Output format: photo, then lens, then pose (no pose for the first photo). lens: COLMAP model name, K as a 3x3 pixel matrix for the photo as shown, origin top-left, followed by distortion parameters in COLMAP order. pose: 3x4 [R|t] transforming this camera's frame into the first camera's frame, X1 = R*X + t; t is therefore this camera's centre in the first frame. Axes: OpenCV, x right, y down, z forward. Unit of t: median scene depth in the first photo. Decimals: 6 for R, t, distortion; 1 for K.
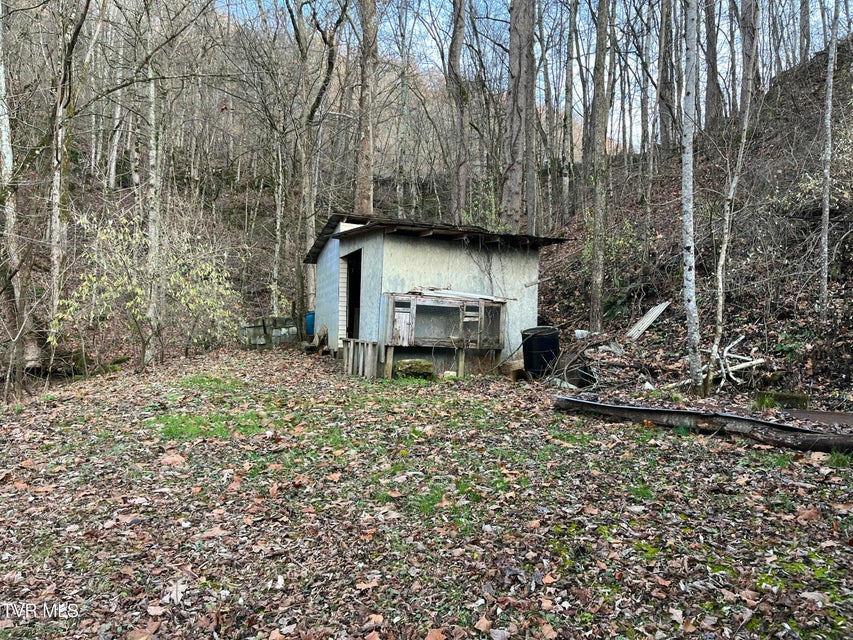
lens RADIAL K [[629.0, 0, 426.5], [0, 629.0, 320.0], [0, 0, 1]] dist [0.070705, -0.086832]
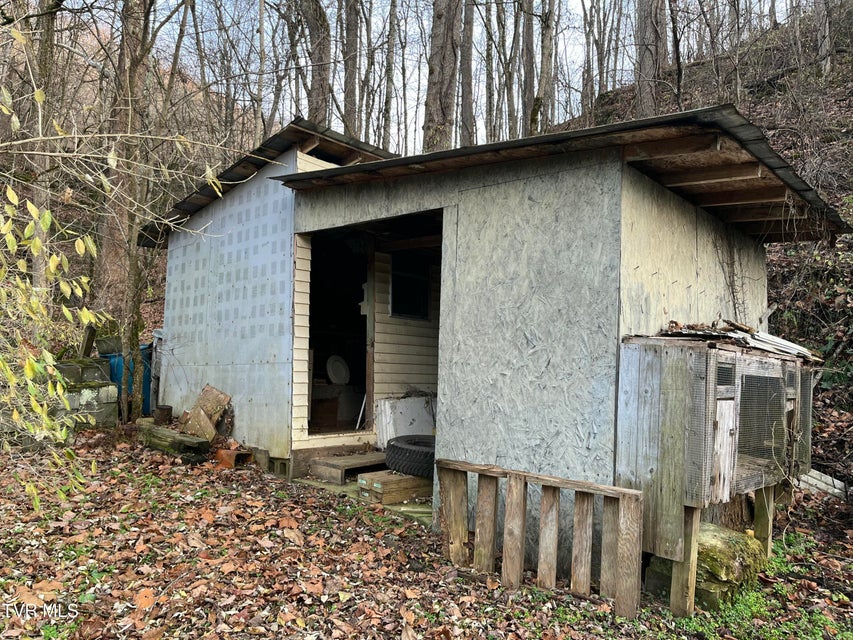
lens RADIAL K [[629.0, 0, 426.5], [0, 629.0, 320.0], [0, 0, 1]] dist [0.070705, -0.086832]
pose [[0.899826, 0.021592, 0.435715, -0.240311], [-0.013578, 0.999677, -0.021497, -0.033510], [-0.436038, 0.013427, 0.899828, 0.581294]]
